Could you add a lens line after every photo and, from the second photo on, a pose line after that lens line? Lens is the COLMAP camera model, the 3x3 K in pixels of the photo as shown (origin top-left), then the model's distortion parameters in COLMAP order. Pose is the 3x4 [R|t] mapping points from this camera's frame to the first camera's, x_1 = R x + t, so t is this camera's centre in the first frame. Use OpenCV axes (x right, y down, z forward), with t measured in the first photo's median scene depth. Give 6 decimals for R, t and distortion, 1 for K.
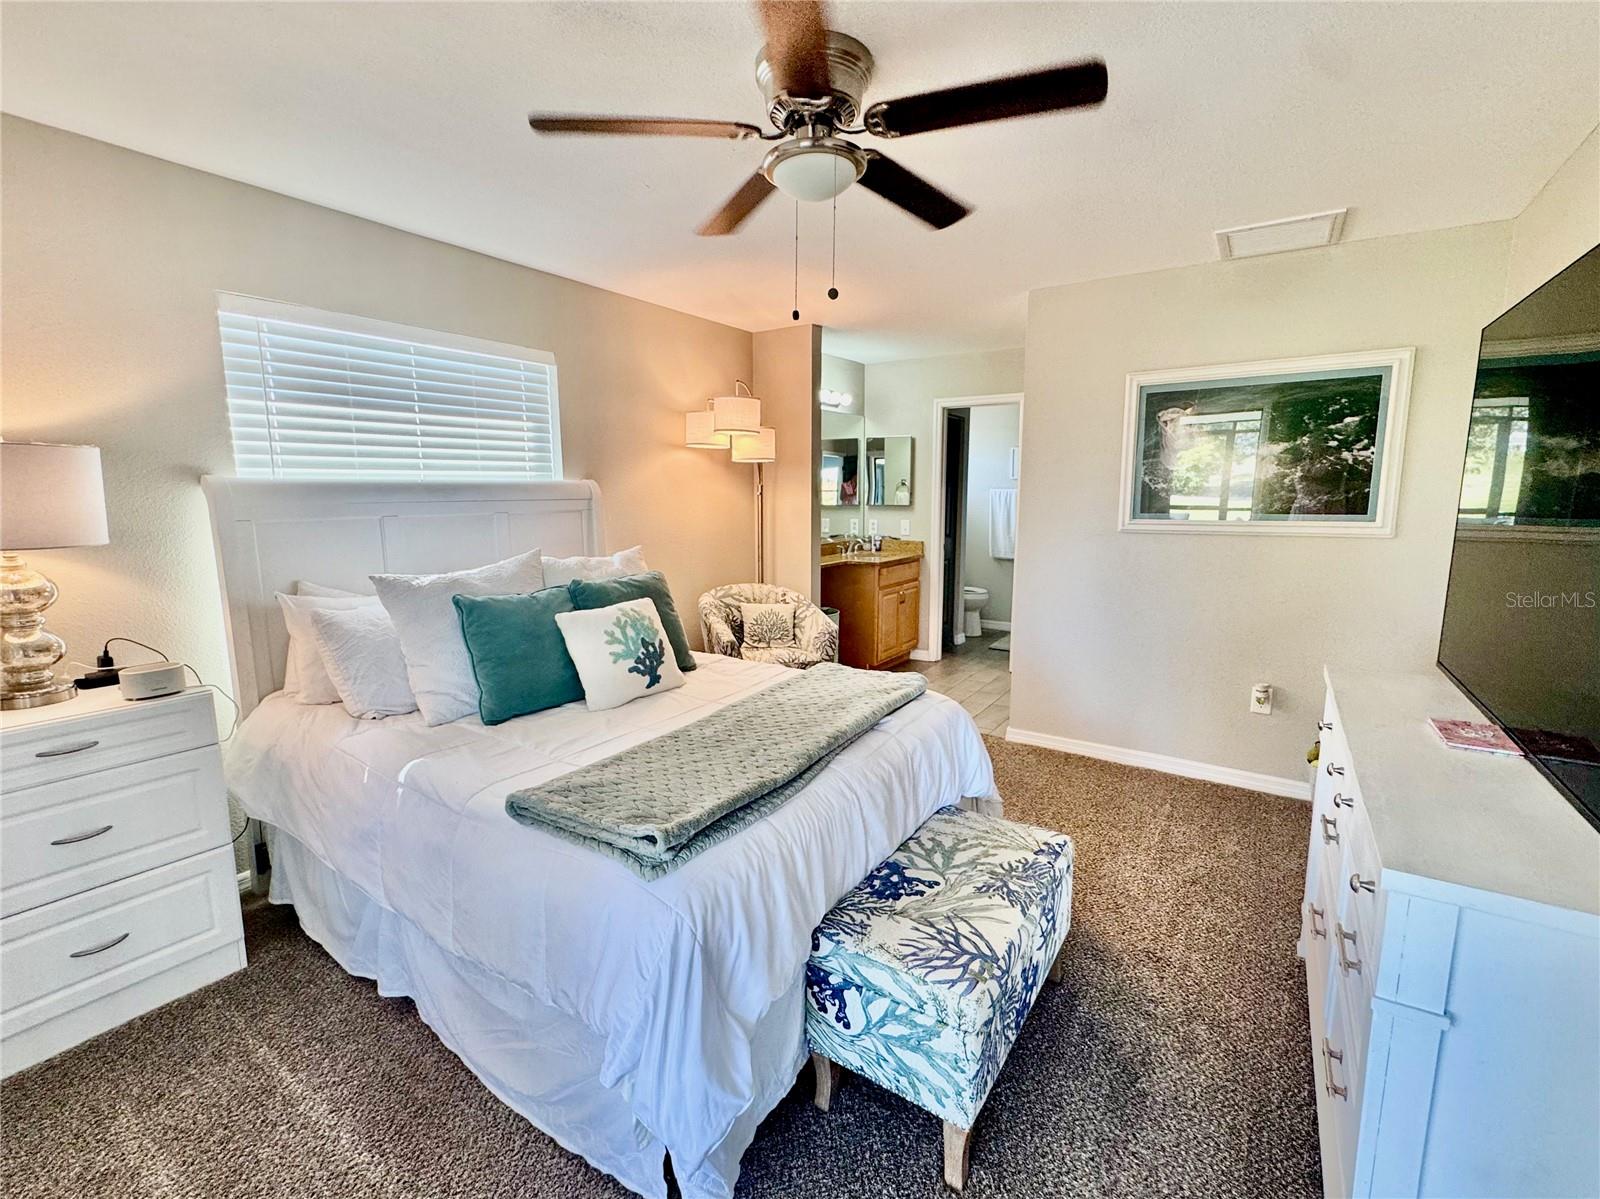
lens RADIAL K [[640.6, 0, 799.9], [0, 640.6, 595.9], [0, 0, 1]] dist [-0.001431, 0.000348]
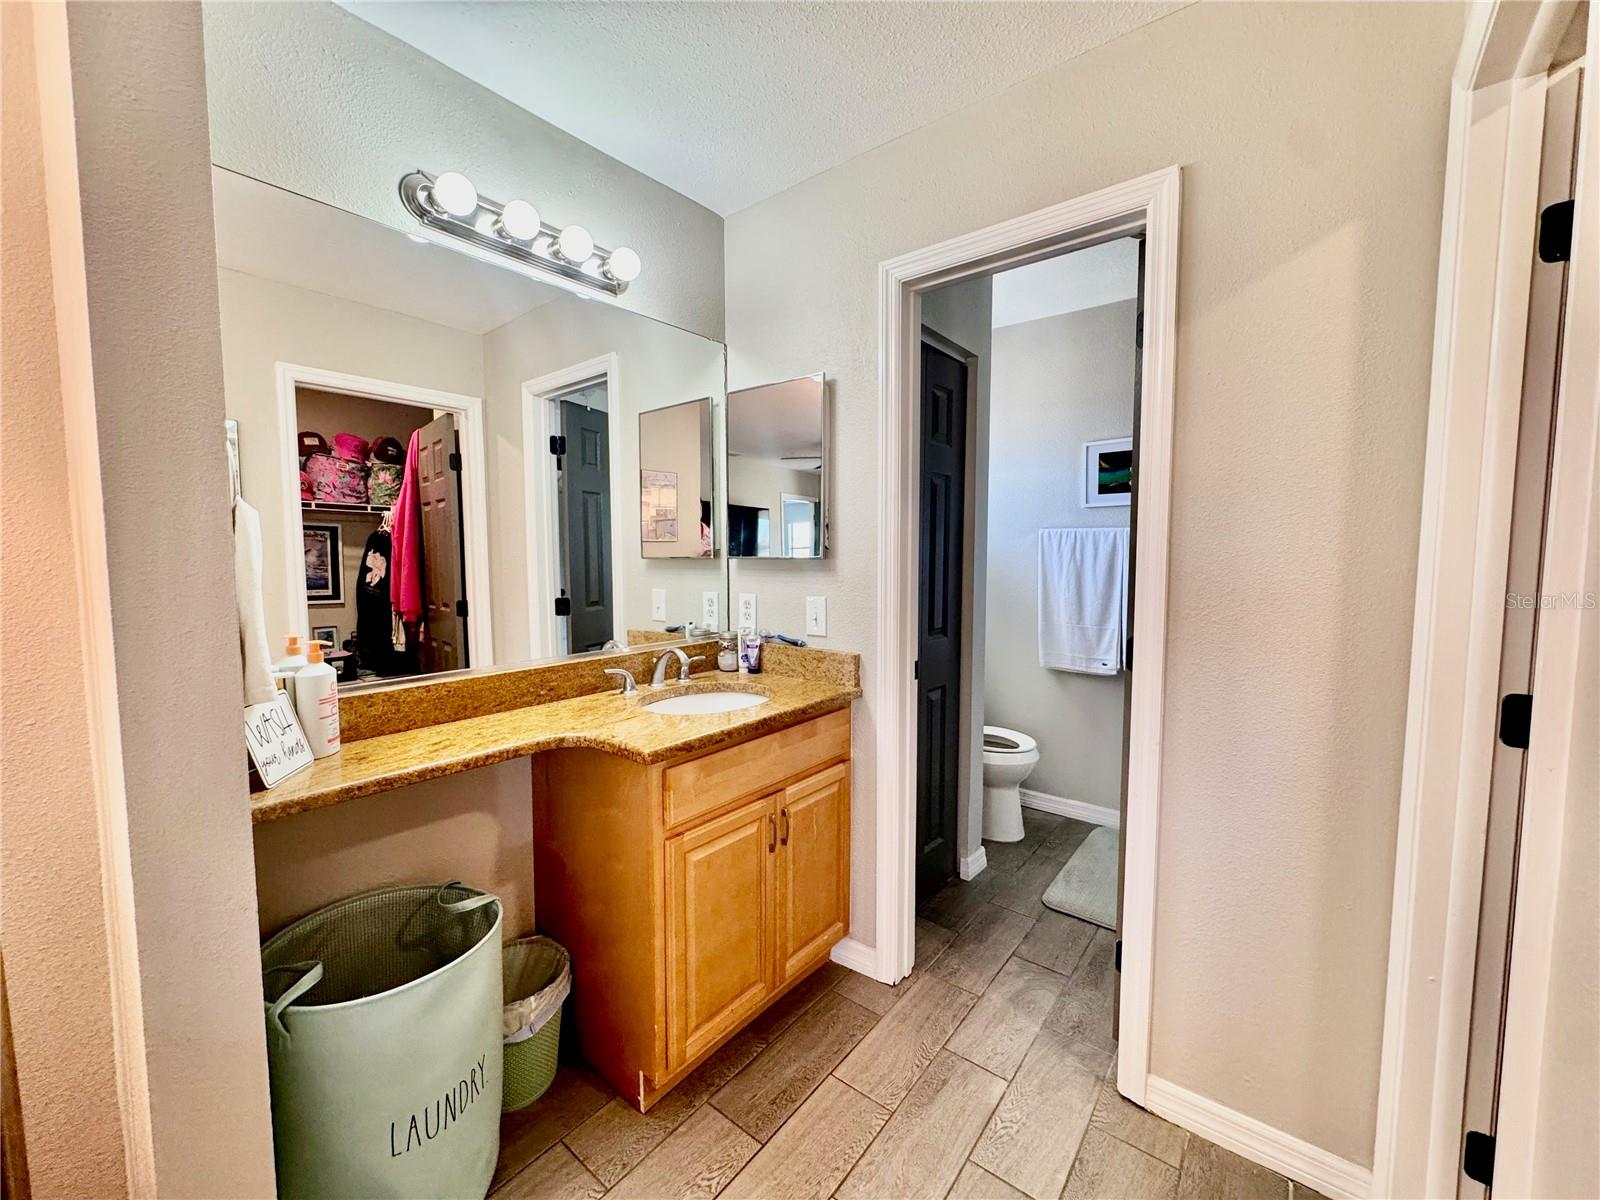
lens RADIAL K [[640.6, 0, 799.9], [0, 640.6, 596.4], [0, 0, 1]] dist [-0.001431, 0.000348]
pose [[0.997682, 0.013268, -0.066750, 0.177630], [-0.018993, 0.996125, -0.085873, -0.084229], [0.065352, 0.086942, 0.994068, 0.607980]]
